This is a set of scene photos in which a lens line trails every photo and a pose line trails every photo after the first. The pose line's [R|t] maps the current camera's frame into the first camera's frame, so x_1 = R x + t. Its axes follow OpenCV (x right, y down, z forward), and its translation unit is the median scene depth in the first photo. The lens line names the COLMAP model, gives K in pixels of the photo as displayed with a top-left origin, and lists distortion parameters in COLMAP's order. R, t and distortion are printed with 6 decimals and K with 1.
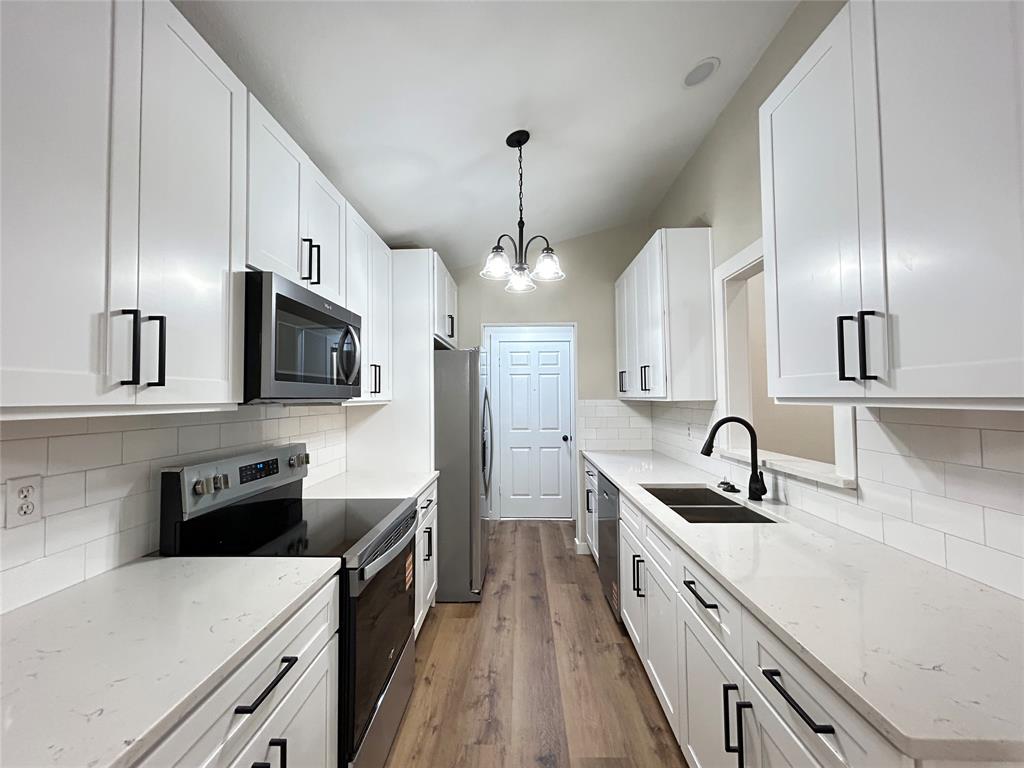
lens RADIAL K [[415.5, 0, 511.1], [0, 415.5, 382.7], [0, 0, 1]] dist [0.000638, 0.000081]
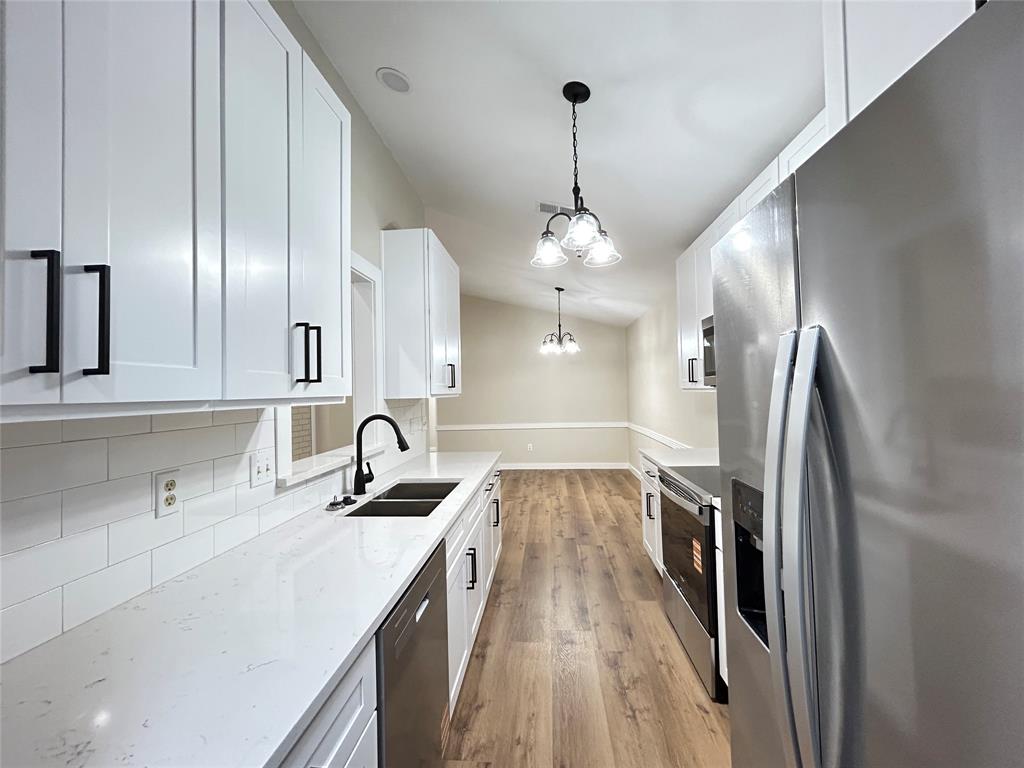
lens RADIAL K [[415.5, 0, 511.1], [0, 415.5, 382.7], [0, 0, 1]] dist [0.000638, 0.000081]
pose [[-0.997256, 0.033753, 0.065891, 0.124517], [0.029856, 0.997796, -0.059265, 0.073583], [-0.067746, -0.057135, -0.996065, 1.982596]]
